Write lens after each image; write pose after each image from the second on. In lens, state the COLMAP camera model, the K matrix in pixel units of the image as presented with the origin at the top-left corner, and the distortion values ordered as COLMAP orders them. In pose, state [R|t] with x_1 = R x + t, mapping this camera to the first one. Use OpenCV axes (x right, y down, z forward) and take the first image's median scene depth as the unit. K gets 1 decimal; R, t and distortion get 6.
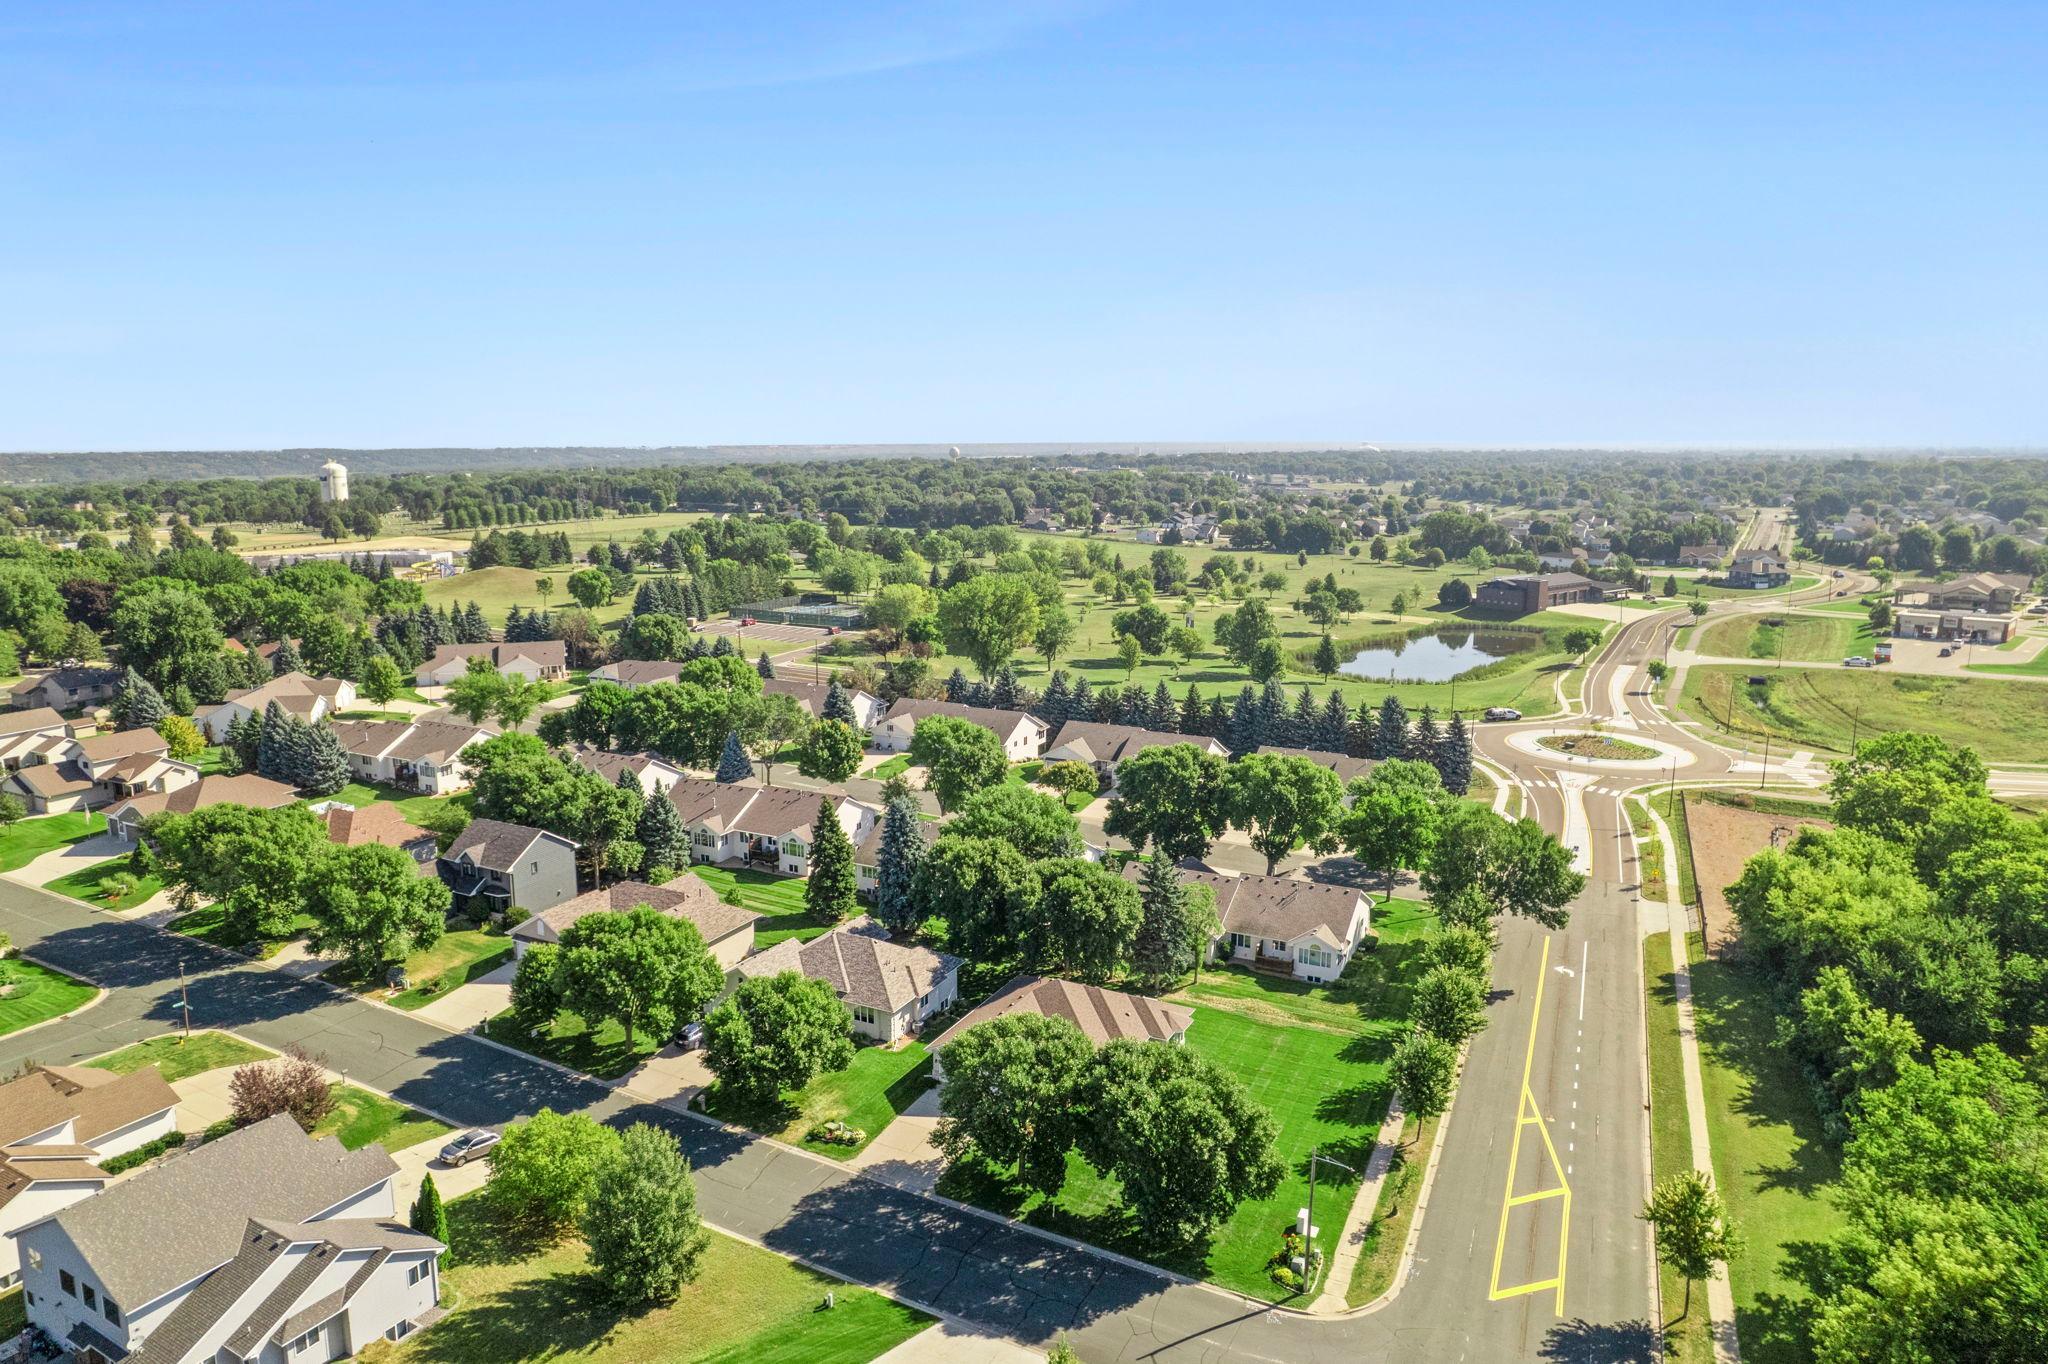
lens RADIAL K [[1335.7, 0, 1004.1], [0, 1335.7, 669.6], [0, 0, 1]] dist [-0.074482, 0.063592]
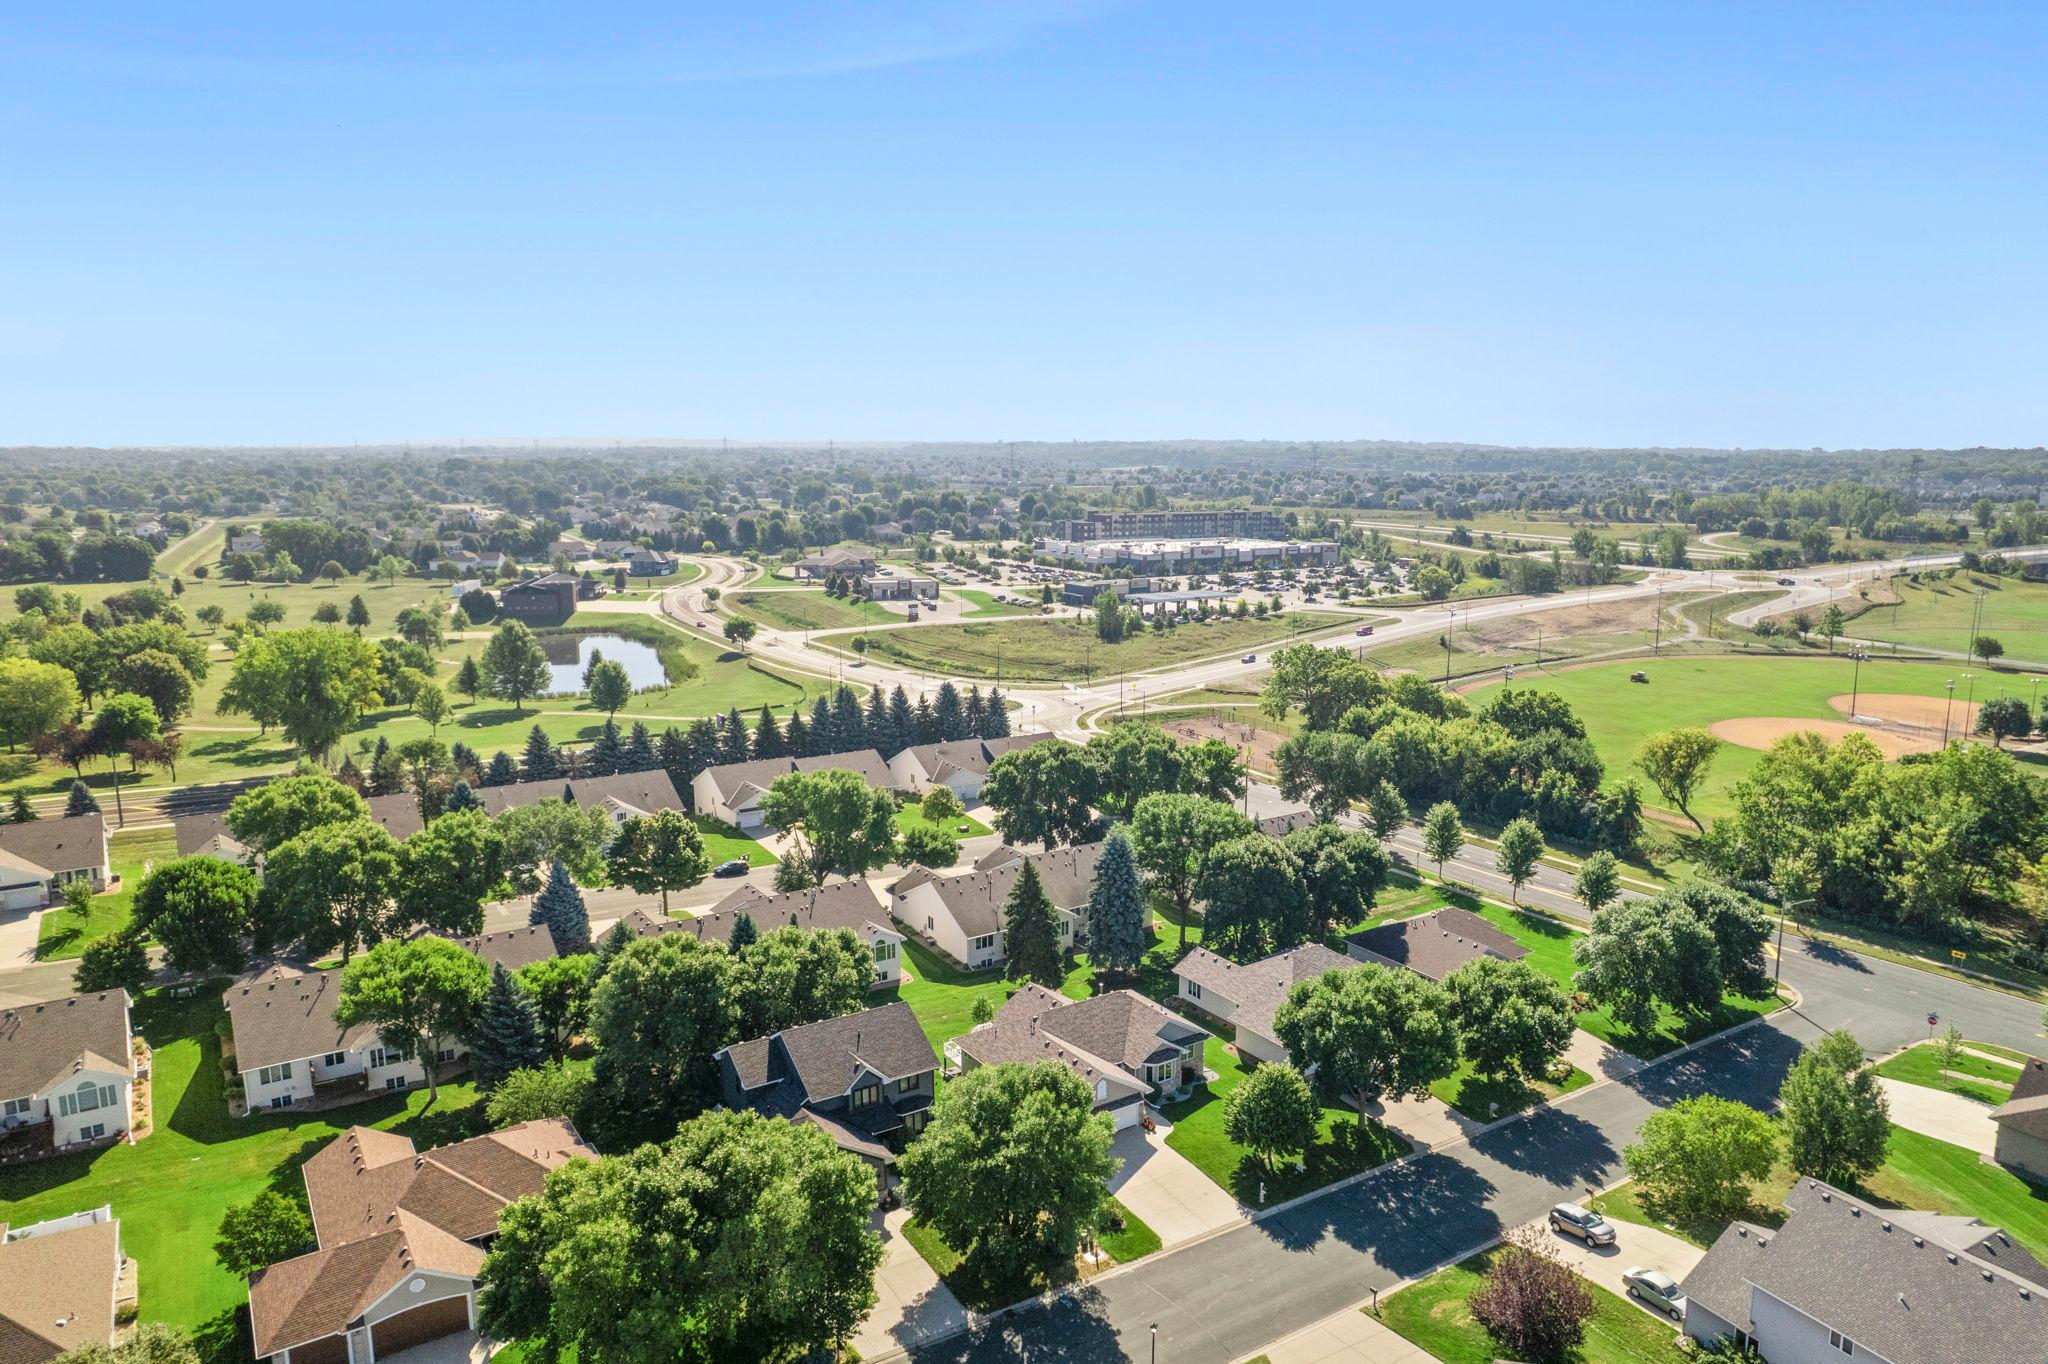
lens RADIAL K [[1335.7, 0, 1033.6], [0, 1335.7, 686.4], [0, 0, 1]] dist [-0.074482, 0.063592]
pose [[0.460908, -0.146286, 0.875308, -0.725464], [0.135008, 0.986398, 0.093762, -0.081735], [-0.877119, 0.074958, 0.474388, 0.505222]]
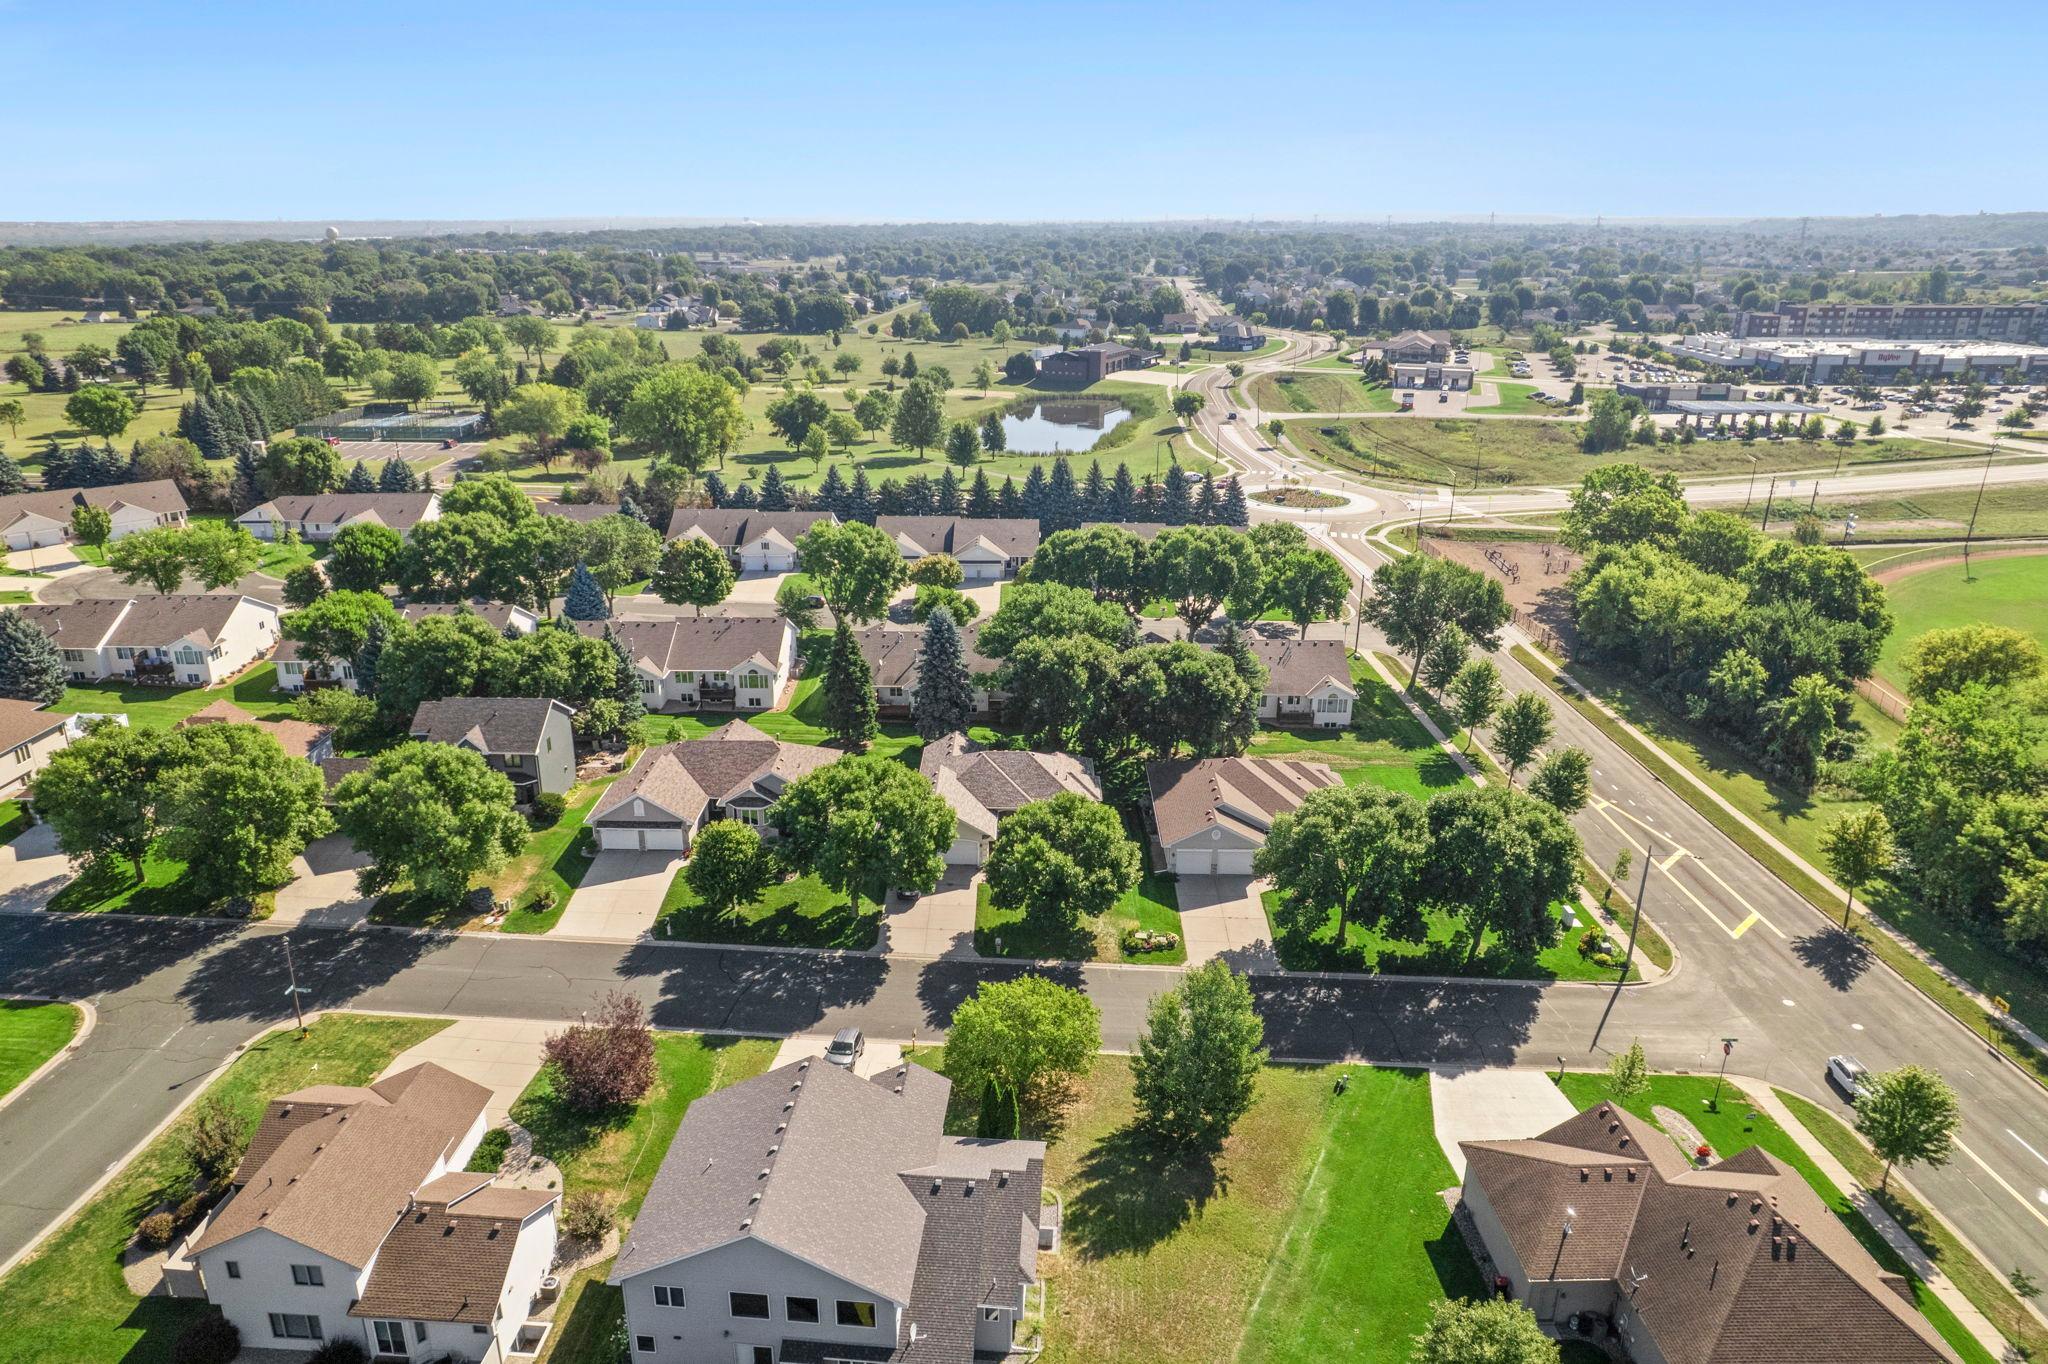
lens RADIAL K [[1335.7, 0, 1016.9], [0, 1335.7, 672.1], [0, 0, 1]] dist [-0.074482, 0.063592]
pose [[0.895626, -0.140433, 0.422058, -0.315851], [0.070597, 0.981705, 0.176837, -0.015820], [-0.439170, -0.128584, 0.889155, 0.096392]]
